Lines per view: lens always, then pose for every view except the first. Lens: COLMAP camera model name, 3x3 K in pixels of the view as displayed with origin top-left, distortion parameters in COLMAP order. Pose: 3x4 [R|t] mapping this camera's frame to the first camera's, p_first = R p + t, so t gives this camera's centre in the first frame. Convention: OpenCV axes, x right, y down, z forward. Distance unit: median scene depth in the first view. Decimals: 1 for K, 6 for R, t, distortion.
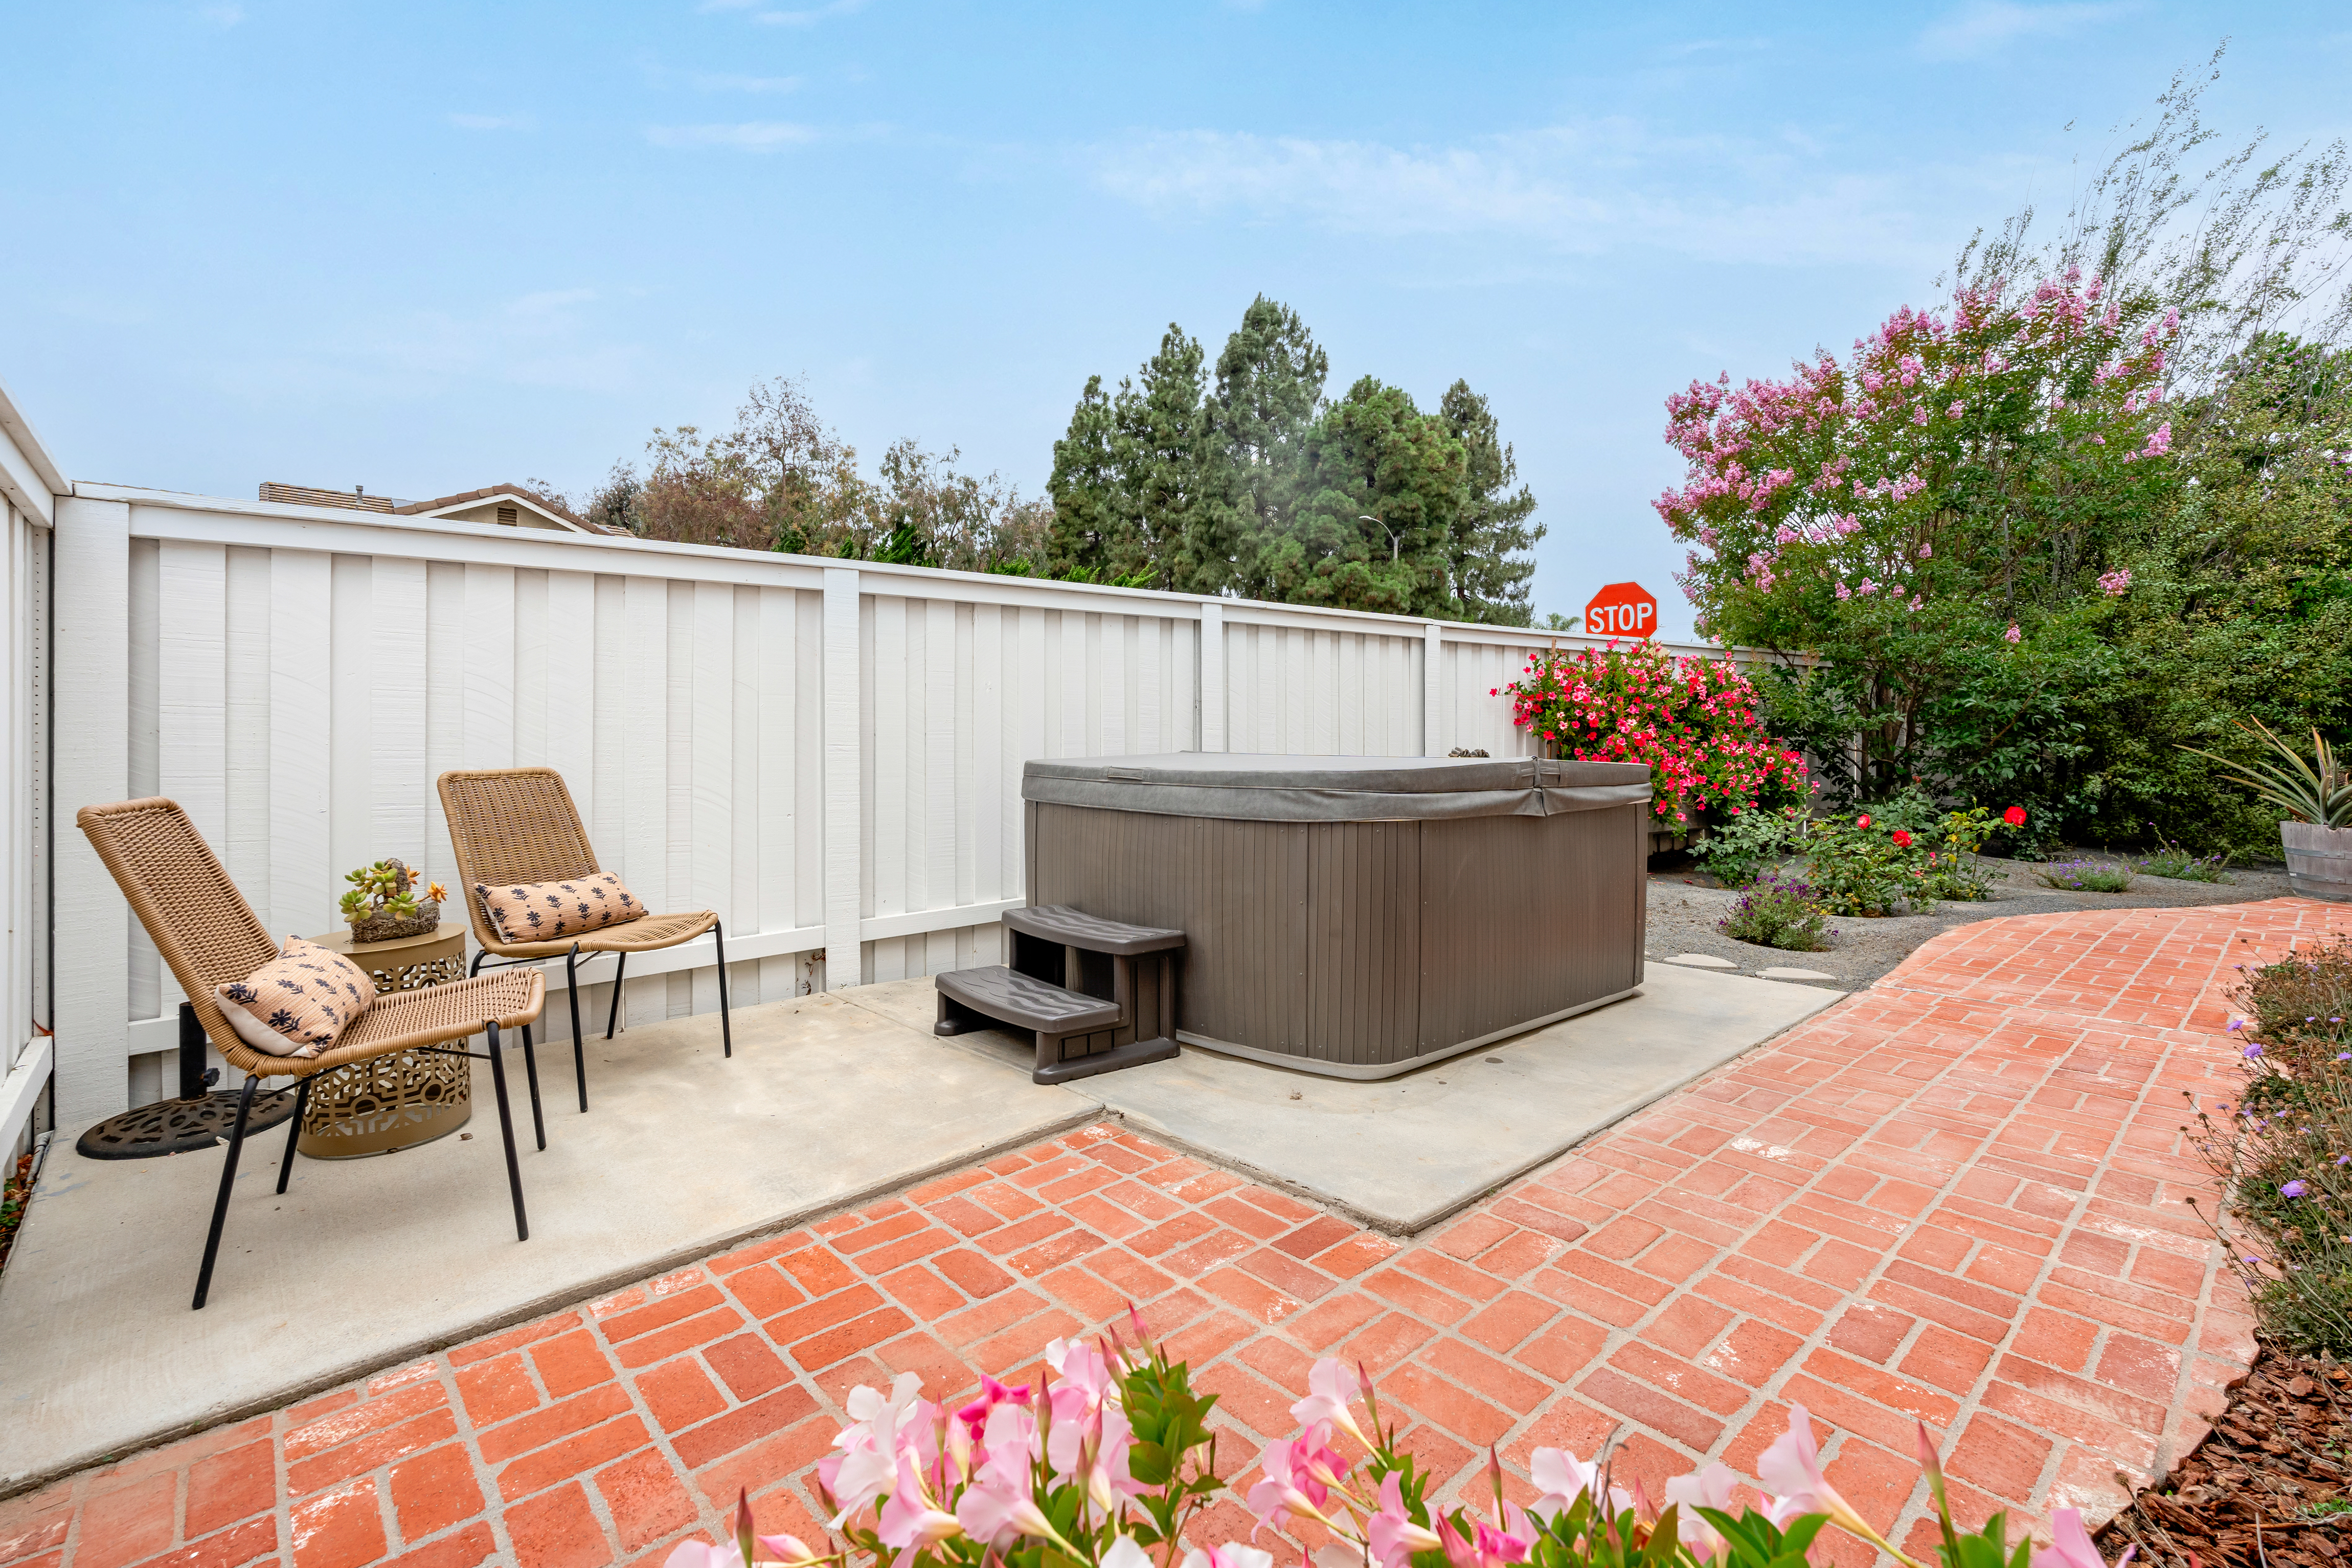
lens RADIAL K [[1034.1, 0, 1185.8], [0, 1034.1, 711.4], [0, 0, 1]] dist [-0.003810, 0.000584]
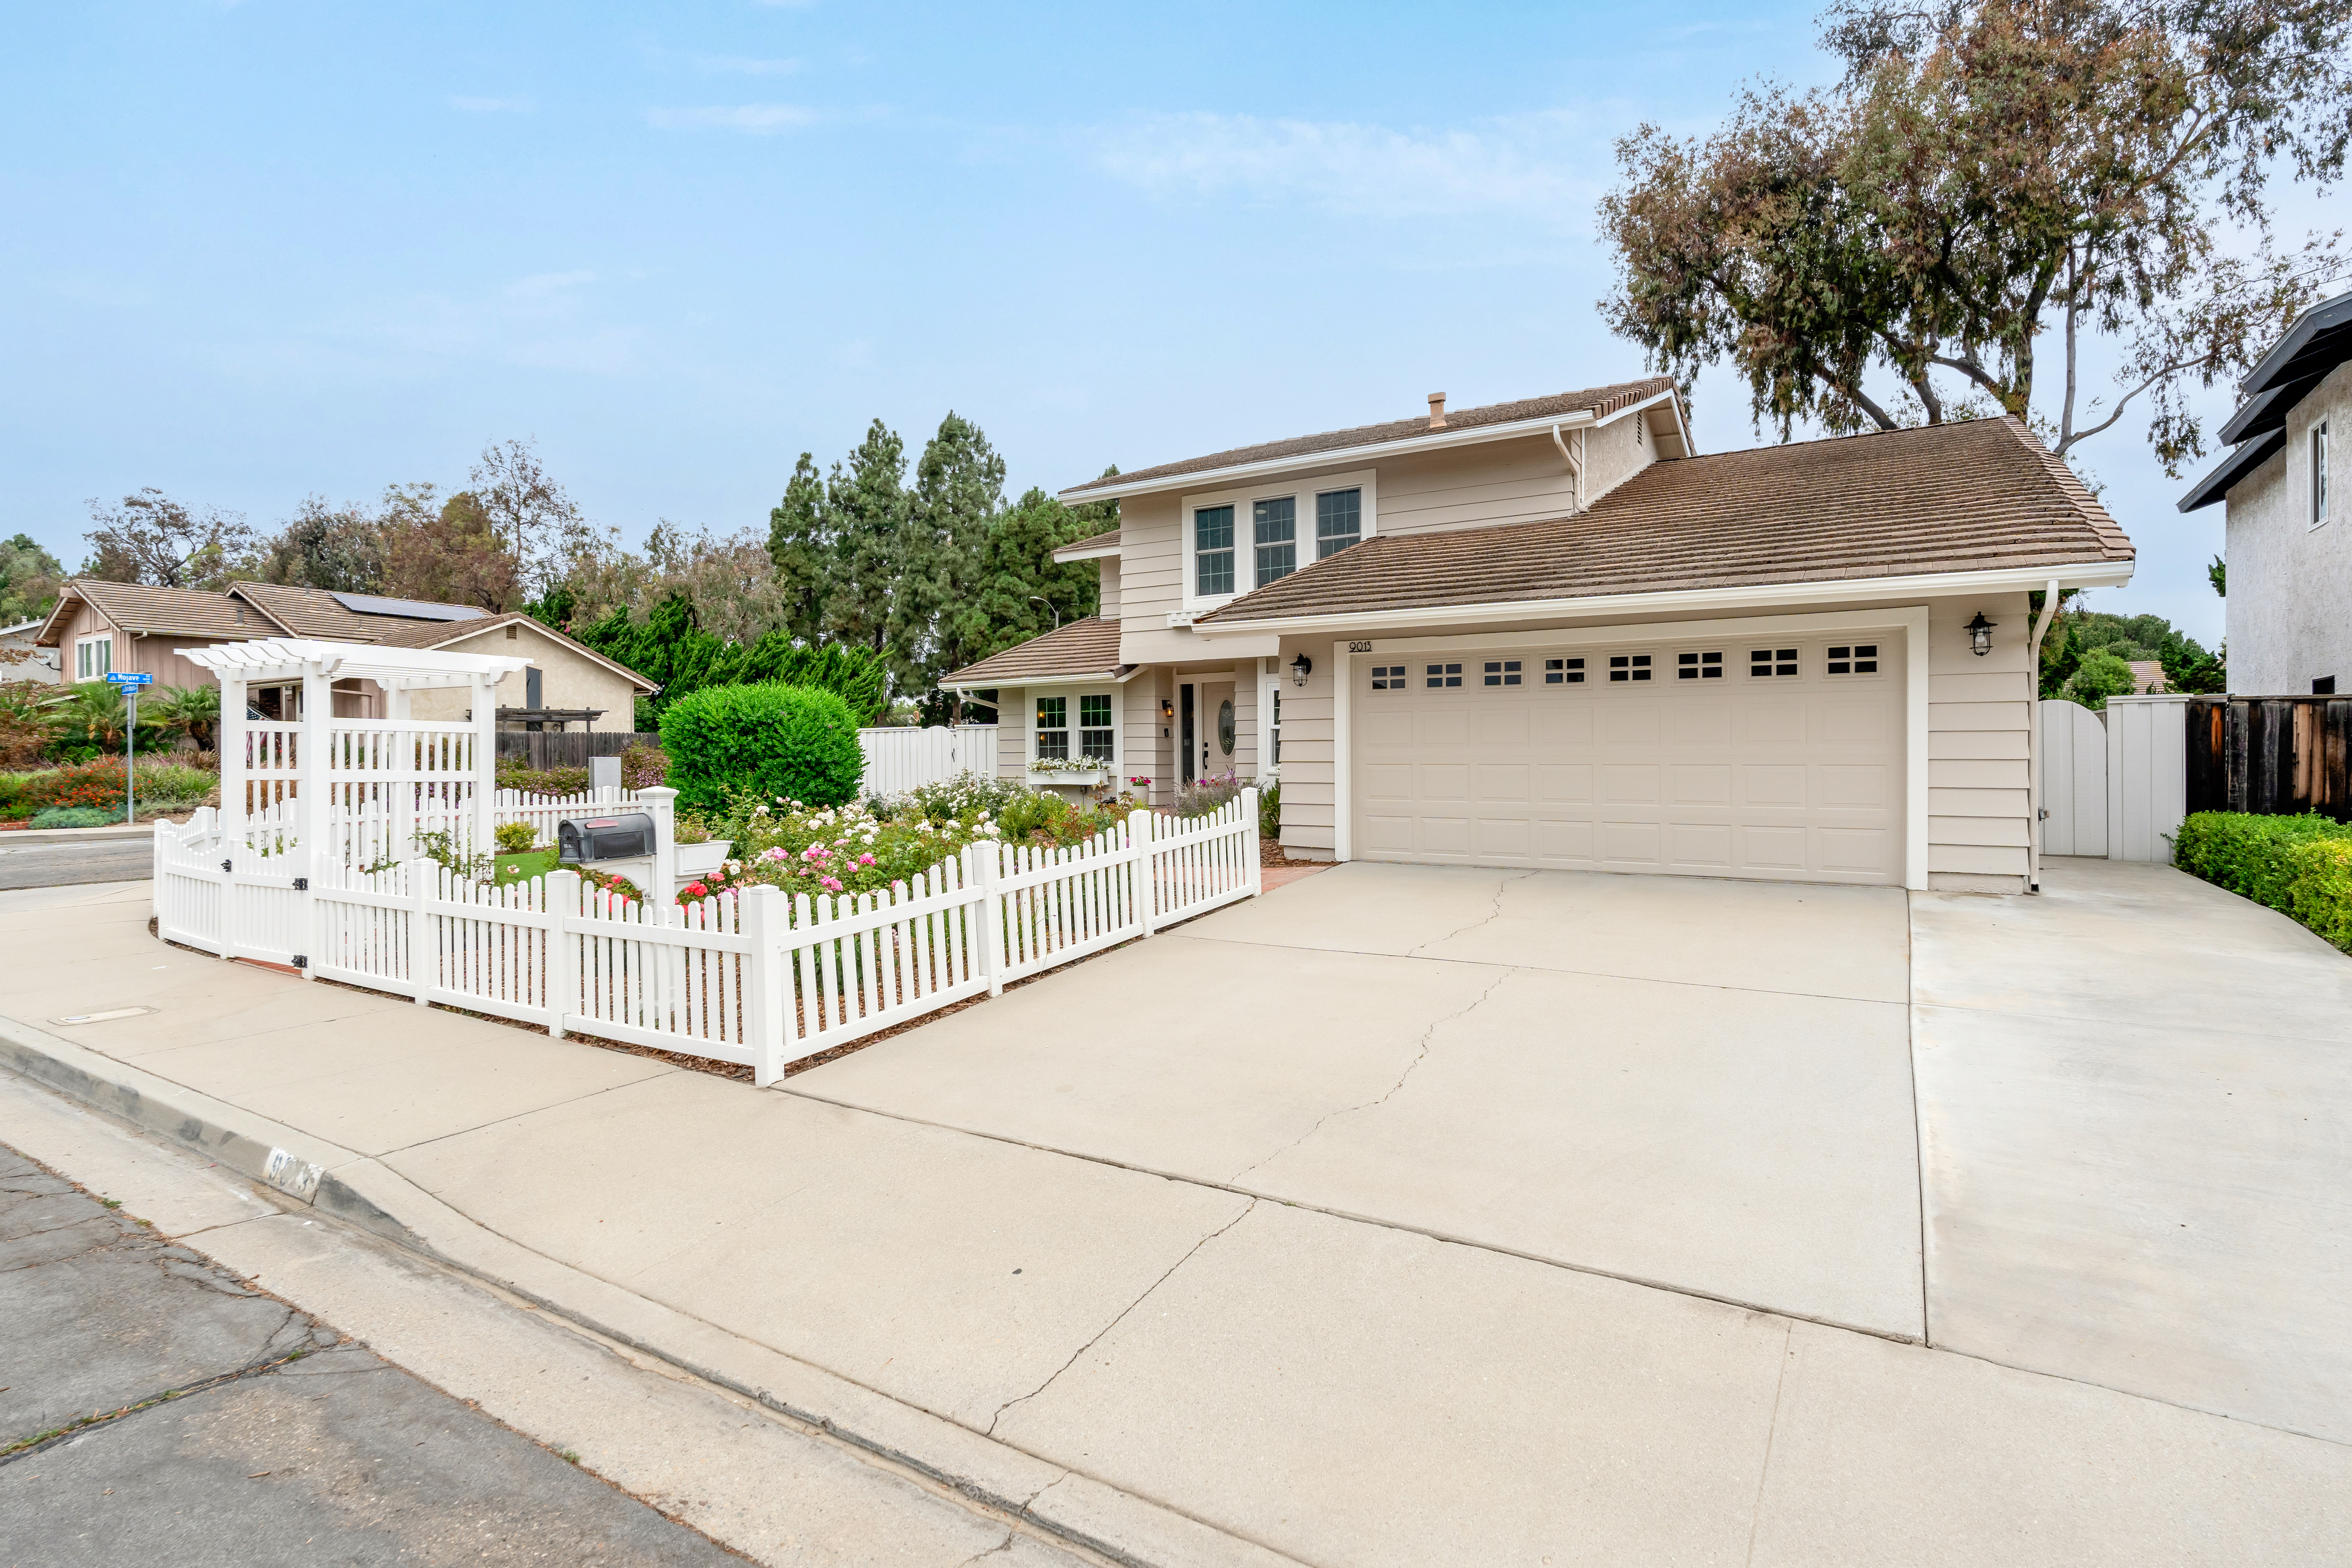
lens RADIAL K [[1194.4, 0, 1191.9], [0, 1194.4, 768.5], [0, 0, 1]] dist [0.000614, -0.001341]
pose [[0.957108, -0.013186, 0.289430, -0.077287], [0.003463, 0.999413, 0.034079, -0.012824], [-0.289710, -0.031615, 0.956592, -0.513320]]
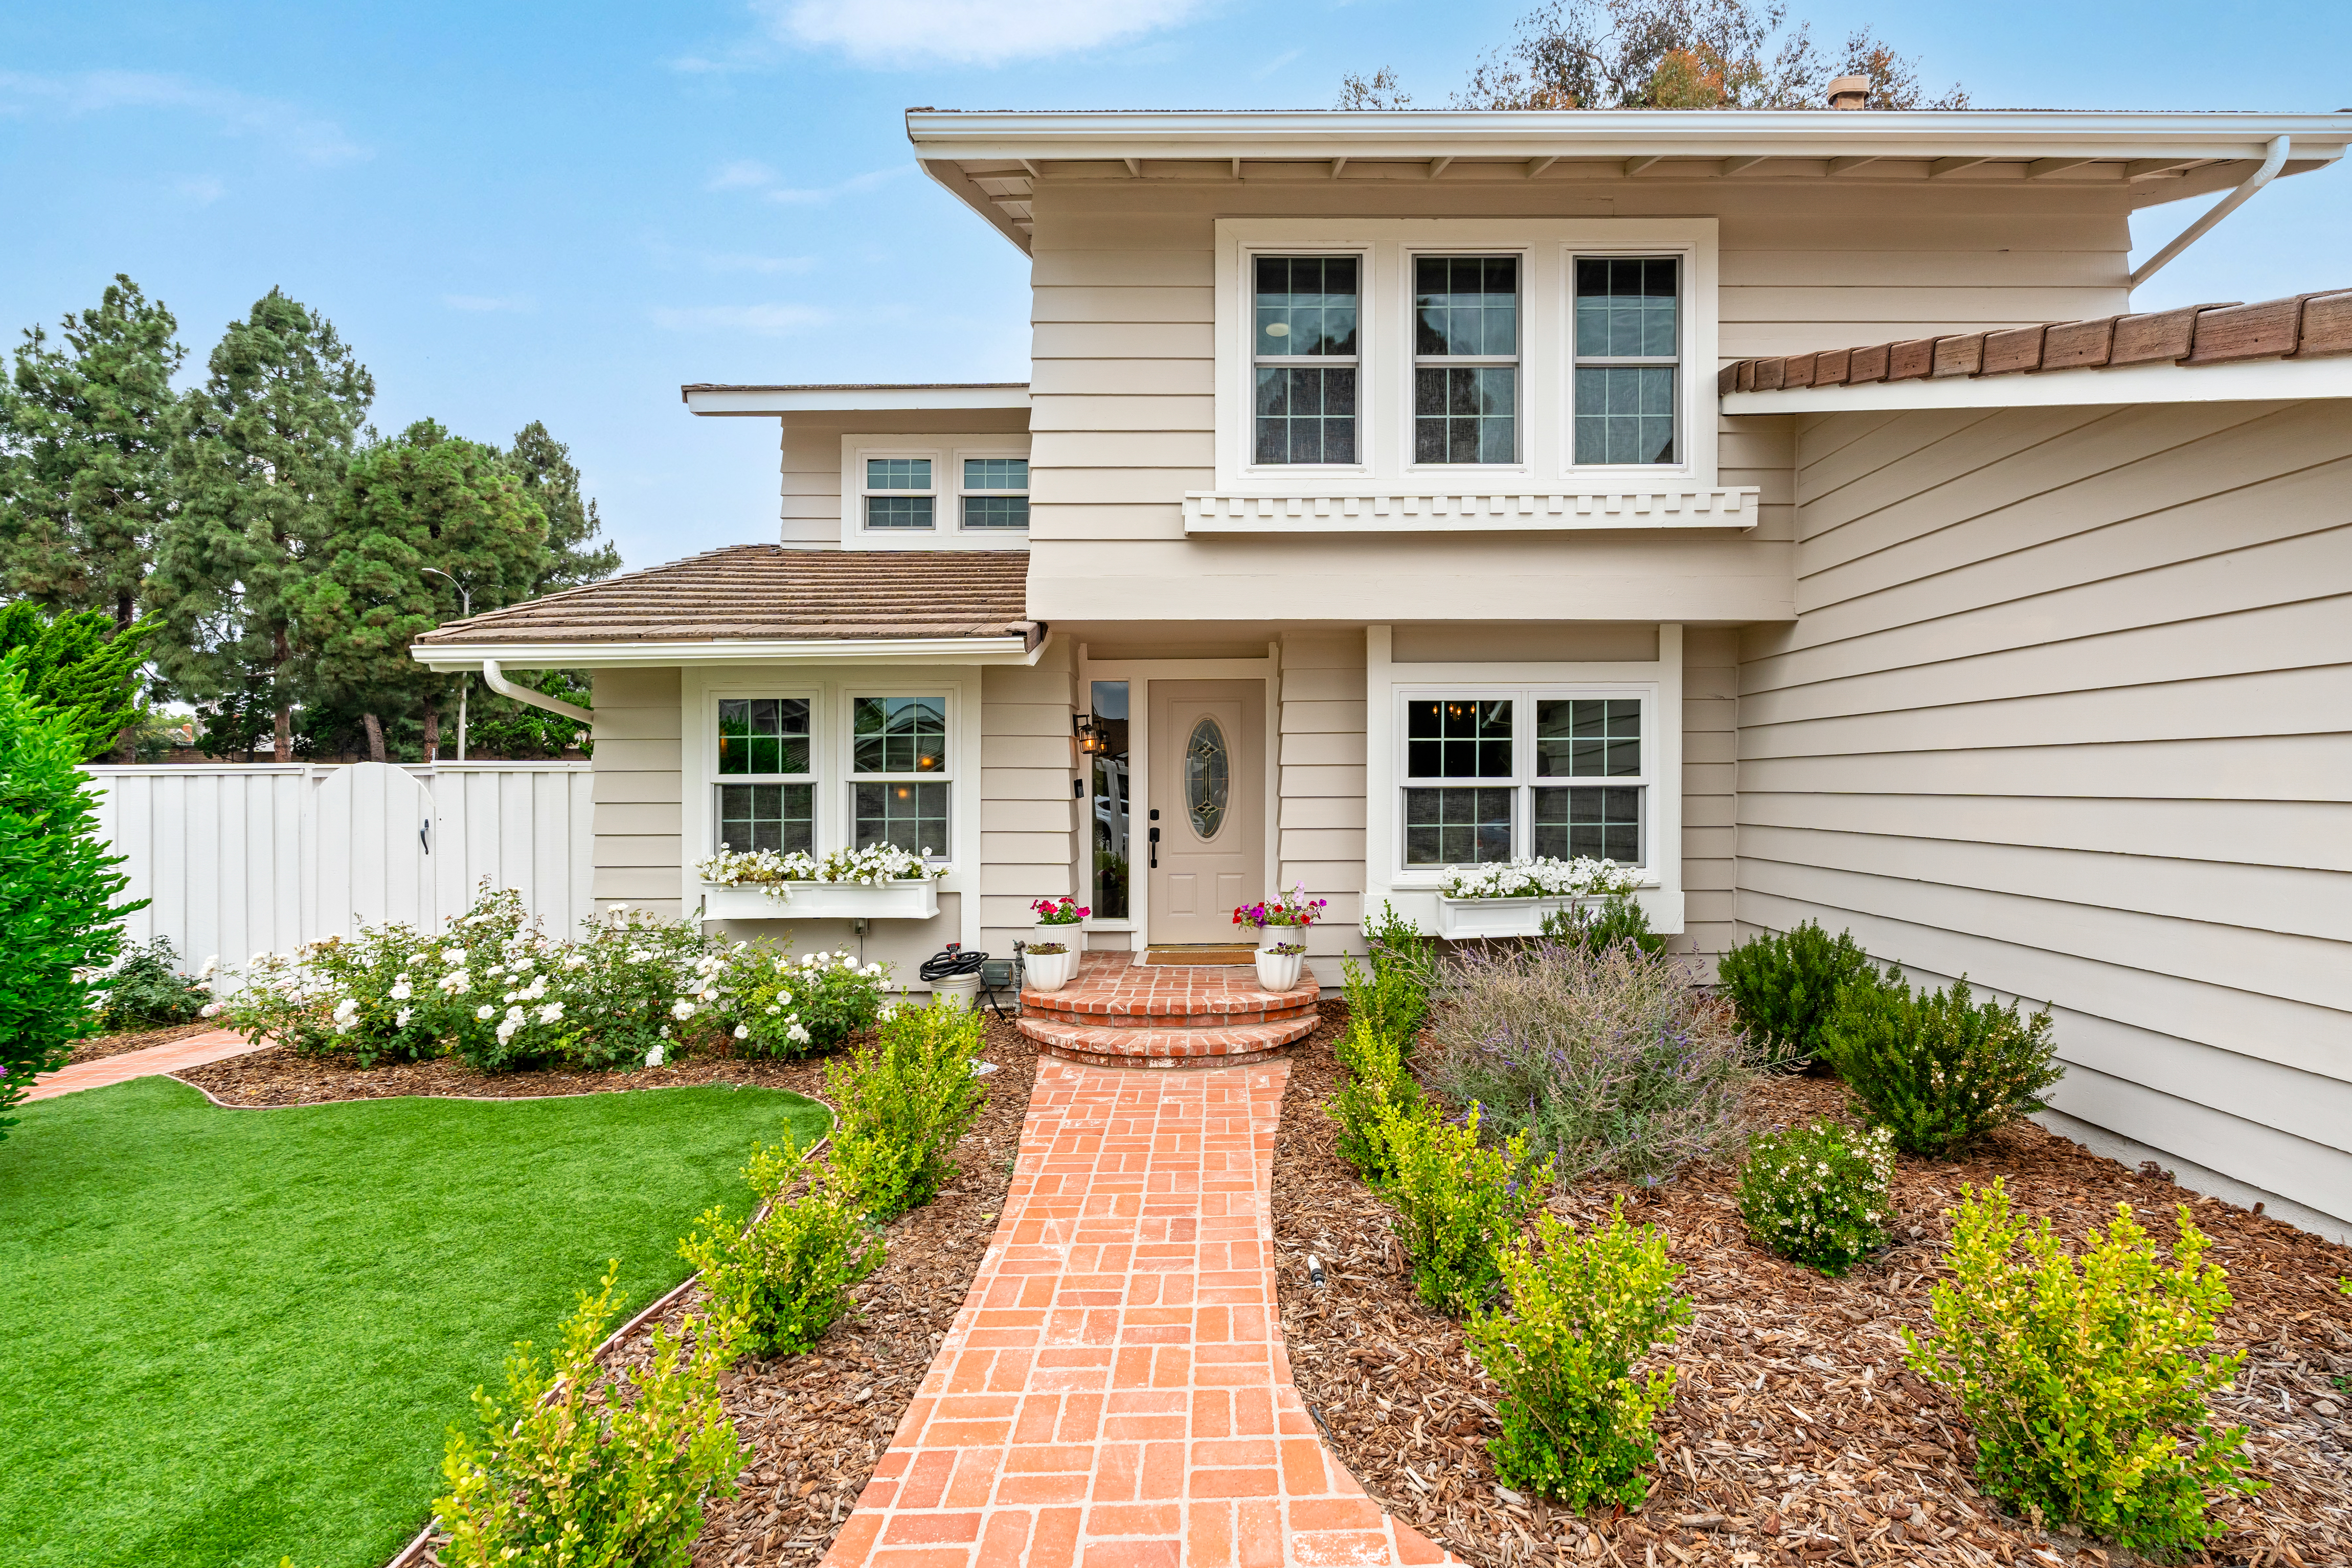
lens RADIAL K [[1076.9, 0, 1242.7], [0, 1076.9, 781.6], [0, 0, 1]] dist [-0.004811, 0.000811]
pose [[0.660682, -0.006017, 0.750642, -0.071721], [-0.013335, 0.999716, 0.019751, -0.016154], [-0.750548, -0.023059, 0.660414, -0.219379]]
